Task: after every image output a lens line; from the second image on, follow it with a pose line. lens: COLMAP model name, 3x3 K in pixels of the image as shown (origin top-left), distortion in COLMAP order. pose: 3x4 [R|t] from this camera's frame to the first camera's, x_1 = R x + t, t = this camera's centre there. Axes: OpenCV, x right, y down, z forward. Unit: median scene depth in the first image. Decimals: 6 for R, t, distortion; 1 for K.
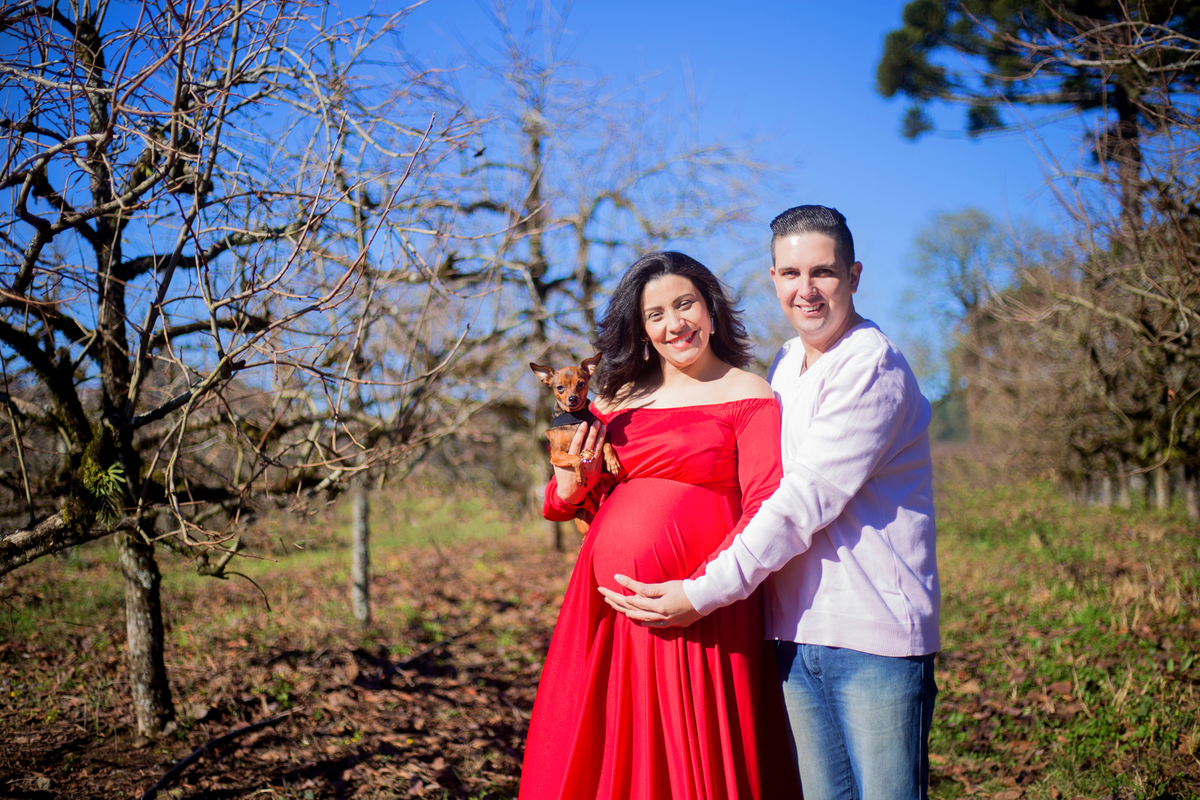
lens RADIAL K [[1930.2, 0, 600.0], [0, 1930.2, 400.0], [0, 0, 1]] dist [-0.087463, -0.269699]
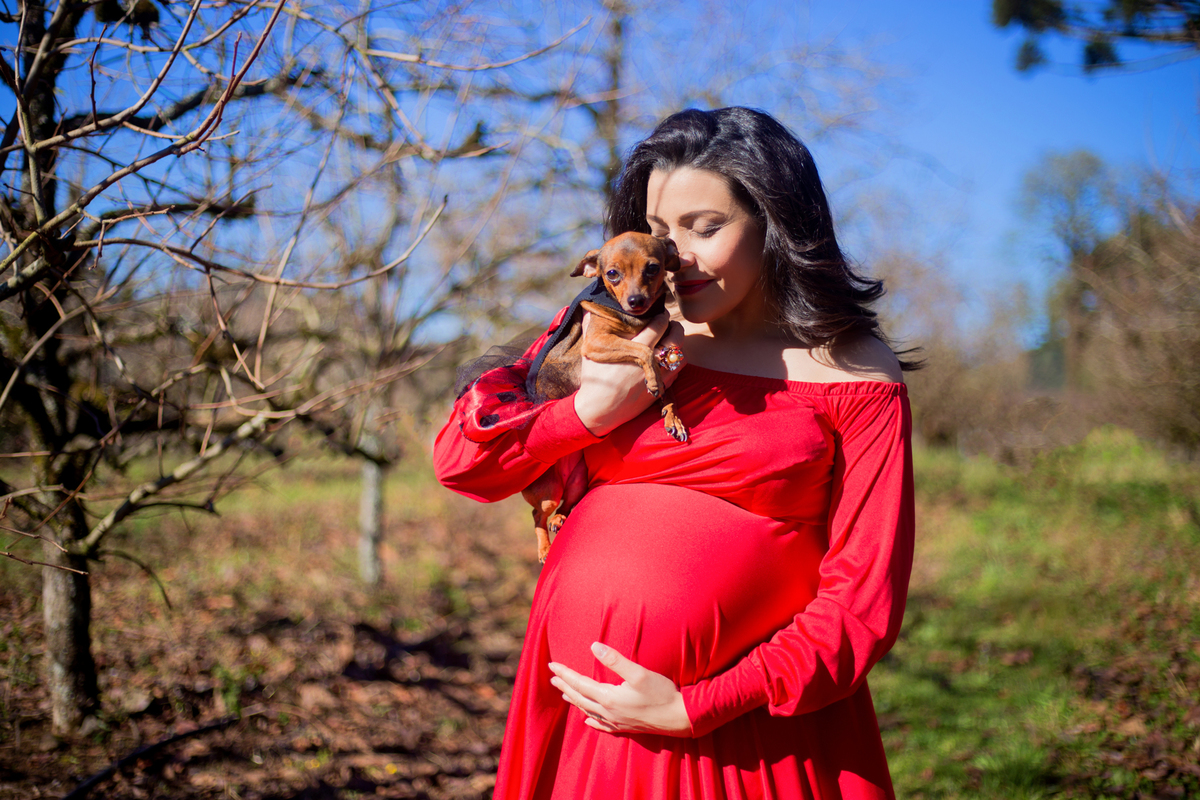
lens RADIAL K [[1841.2, 0, 601.6], [0, 1841.2, 369.8], [0, 0, 1]] dist [-0.127696, -0.081704]
pose [[0.997623, 0.049377, -0.048059, 0.008114], [-0.048214, 0.998523, 0.025053, -0.000257], [0.049225, -0.022676, 0.998530, 0.248409]]
